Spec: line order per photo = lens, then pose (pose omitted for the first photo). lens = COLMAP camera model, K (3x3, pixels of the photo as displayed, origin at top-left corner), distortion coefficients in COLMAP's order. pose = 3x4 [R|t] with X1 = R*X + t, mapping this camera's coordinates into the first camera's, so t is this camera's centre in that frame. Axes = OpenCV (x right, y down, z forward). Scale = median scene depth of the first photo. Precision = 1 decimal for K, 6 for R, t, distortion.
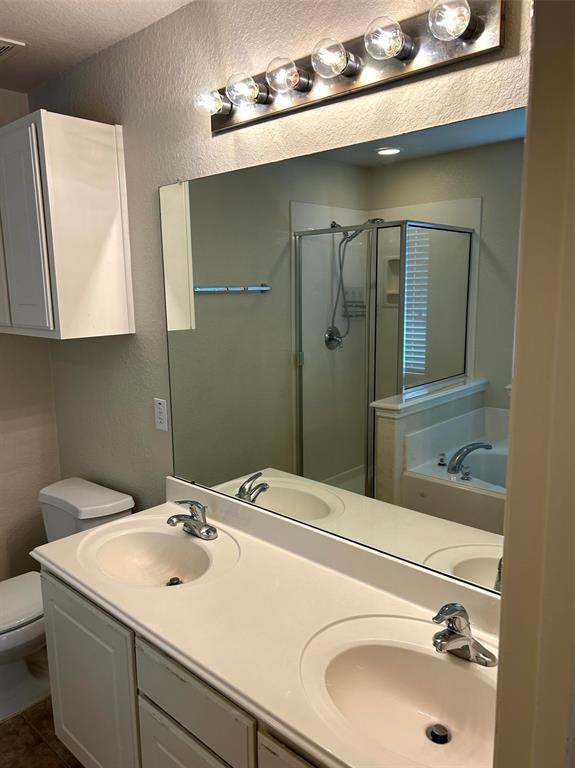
lens RADIAL K [[576.4, 0, 287.7], [0, 576.4, 393.8], [0, 0, 1]] dist [0.066393, -0.085633]
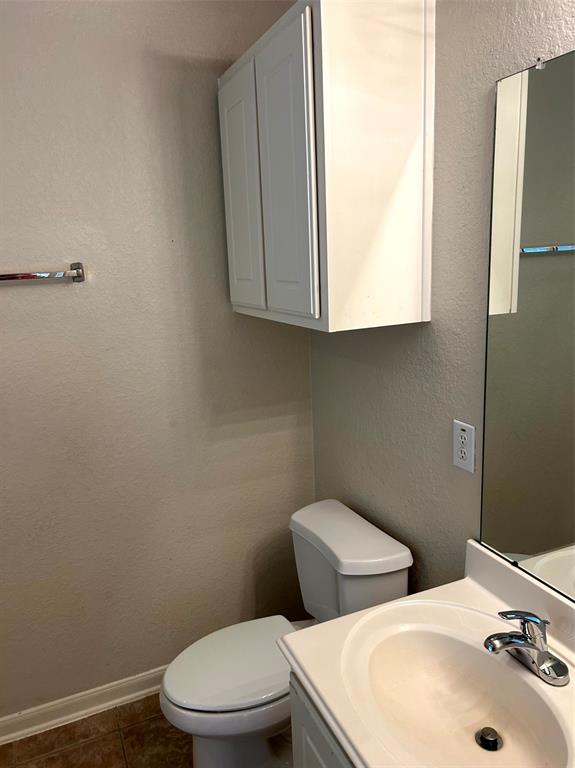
lens RADIAL K [[582.8, 0, 287.5], [0, 582.8, 384.0], [0, 0, 1]] dist [0.057954, -0.058013]
pose [[0.916166, 0.057618, -0.396637, -0.142434], [-0.041939, 0.997962, 0.048099, -0.057569], [0.398600, -0.027432, 0.916715, 0.312048]]
